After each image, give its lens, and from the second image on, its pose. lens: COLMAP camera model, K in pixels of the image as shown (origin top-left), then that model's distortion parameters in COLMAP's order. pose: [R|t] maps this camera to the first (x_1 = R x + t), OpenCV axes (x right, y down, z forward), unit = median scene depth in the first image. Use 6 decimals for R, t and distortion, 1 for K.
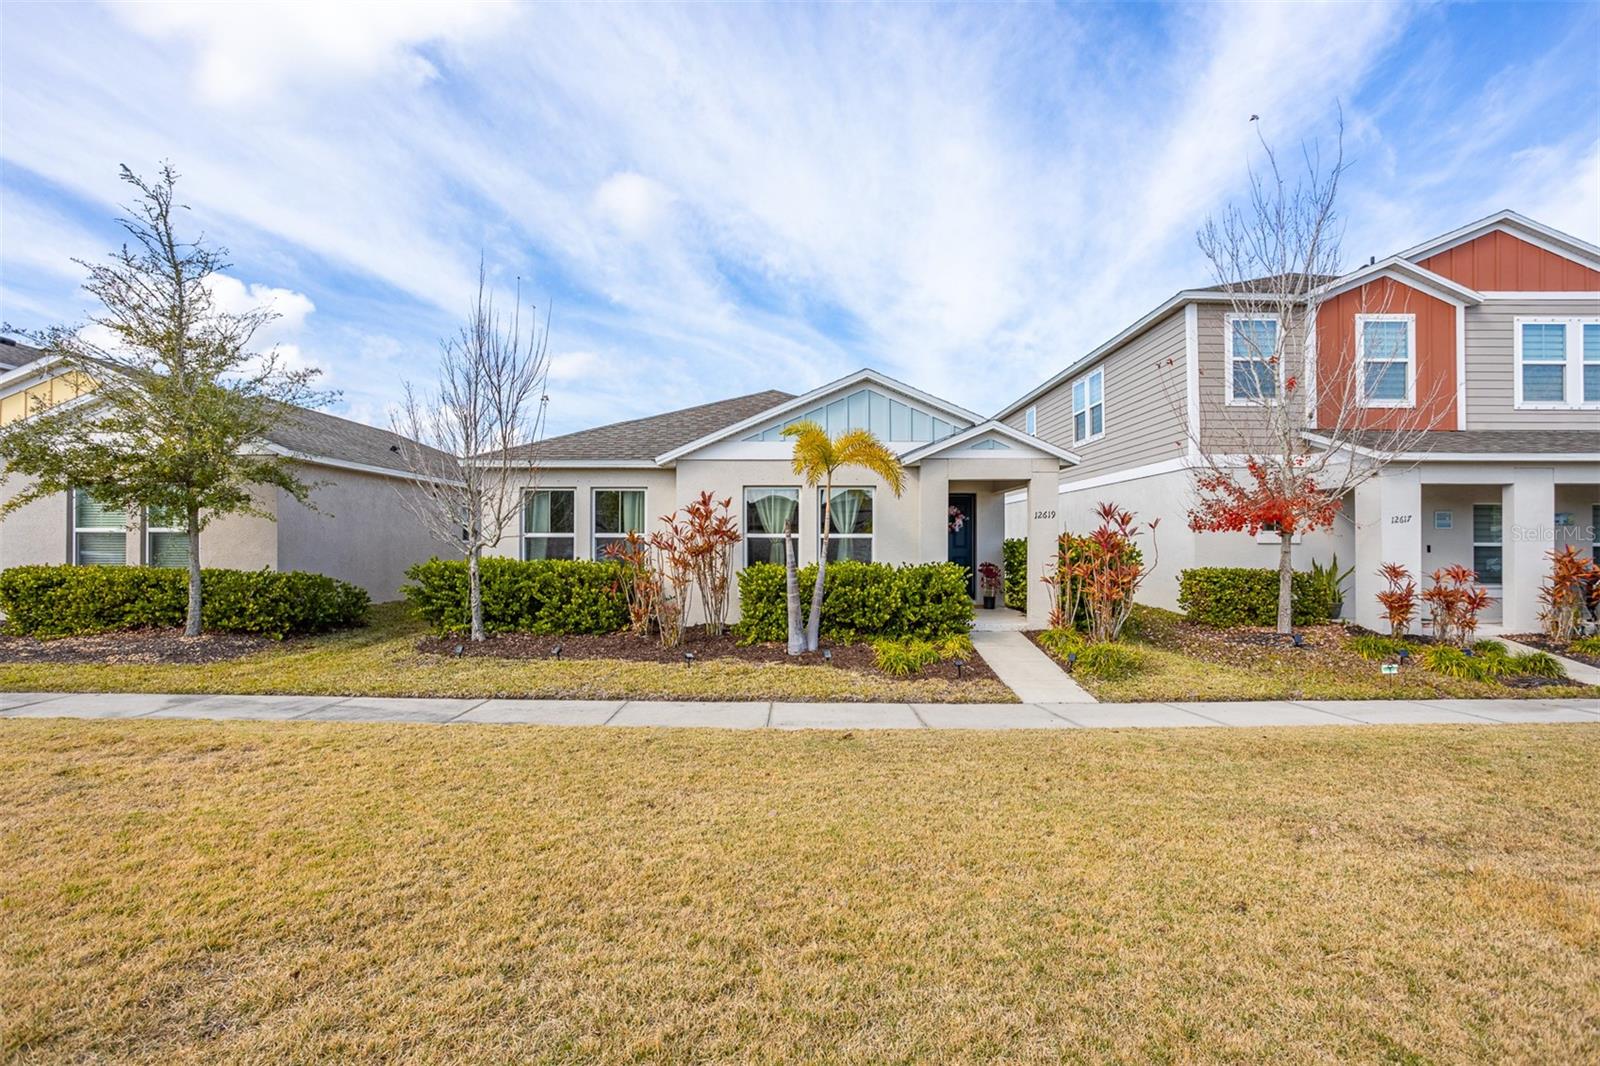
lens RADIAL K [[822.5, 0, 809.1], [0, 822.5, 536.5], [0, 0, 1]] dist [-0.056972, 0.033198]
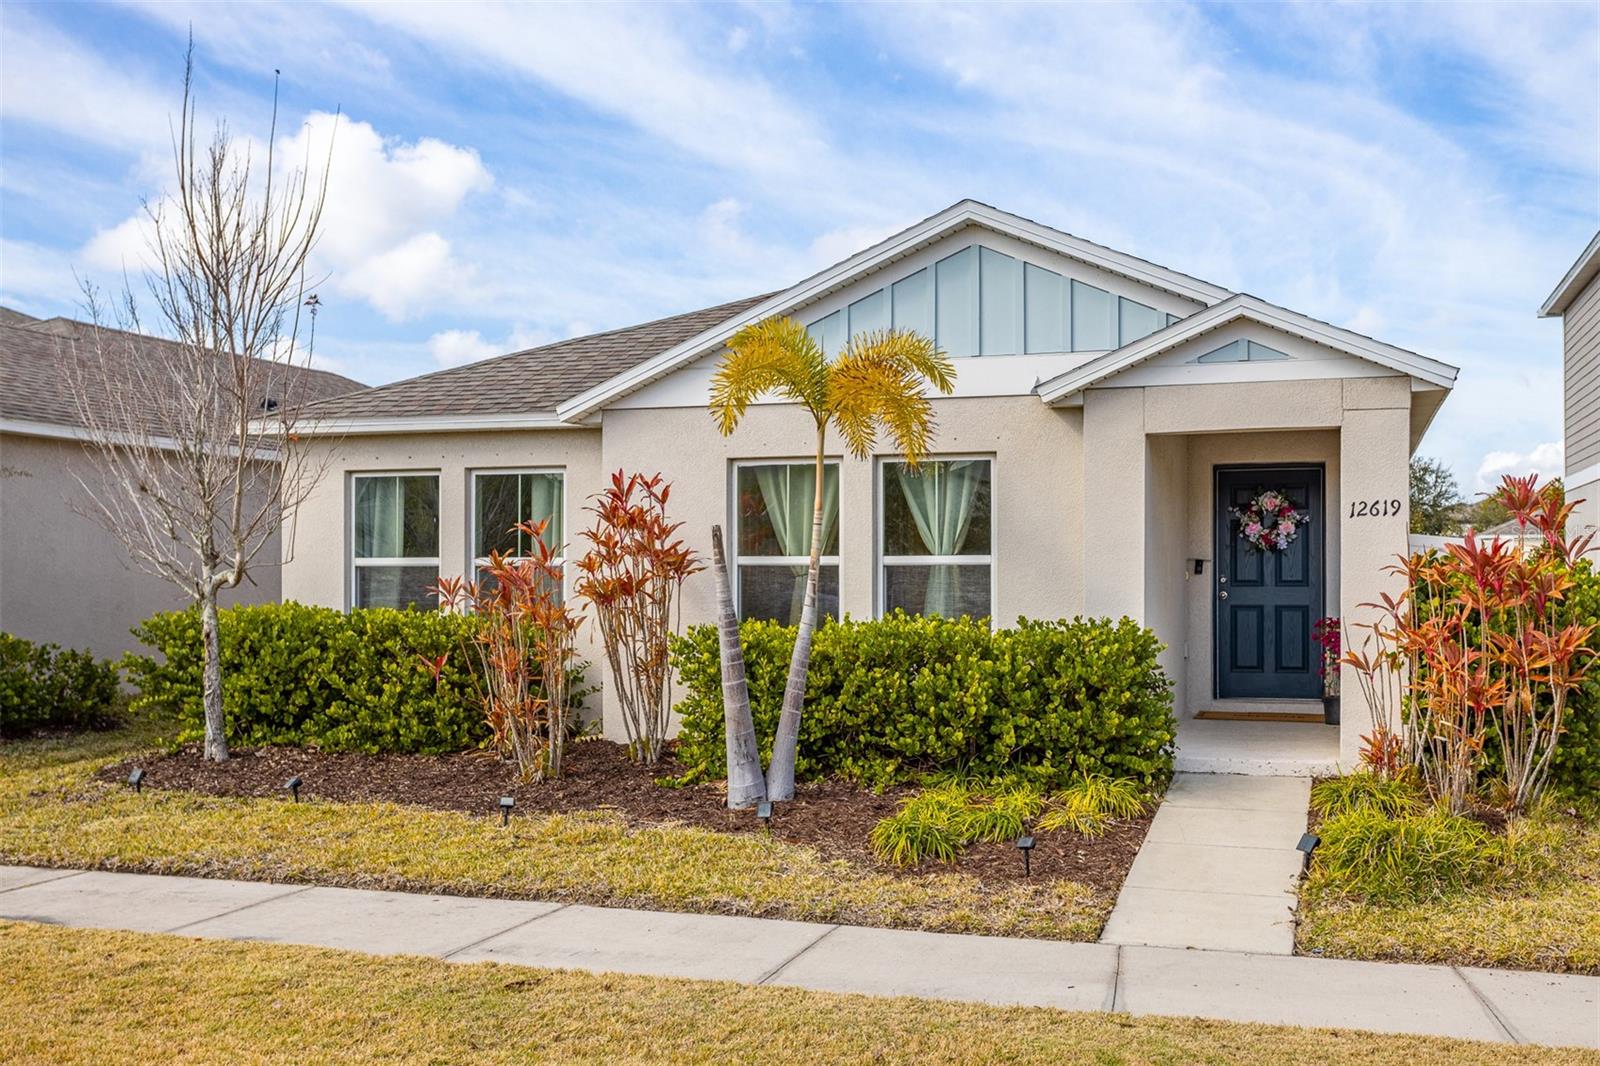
lens RADIAL K [[1695.8, 0, 807.5], [0, 1695.8, 560.2], [0, 0, 1]] dist [-0.000096, 0.035943]
pose [[0.947978, -0.004998, -0.318297, 0.292280], [0.005525, 0.999984, 0.000753, -0.001936], [0.318288, -0.002472, 0.947991, 0.063111]]
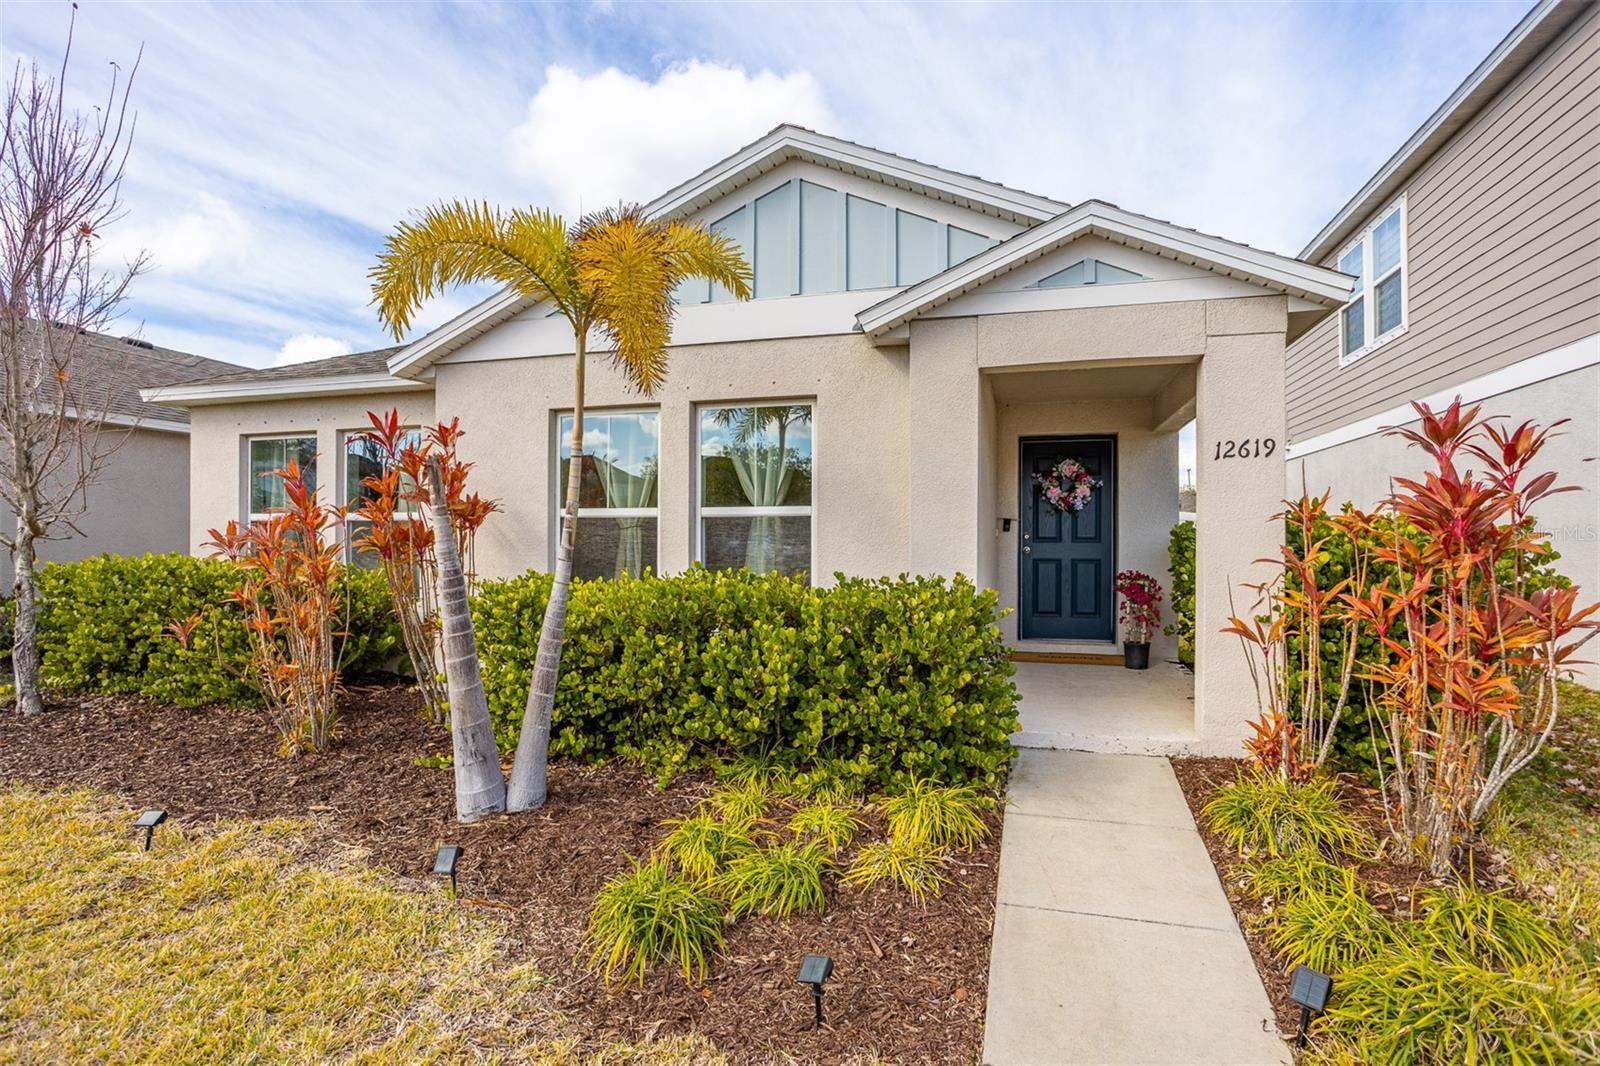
lens RADIAL K [[805.0, 0, 794.2], [0, 805.0, 531.9], [0, 0, 1]] dist [-0.044291, 0.030665]
pose [[0.956362, -0.002095, -0.292176, 0.200811], [0.001488, 0.999996, -0.002300, 0.011571], [0.292180, 0.001765, 0.956362, 0.599560]]
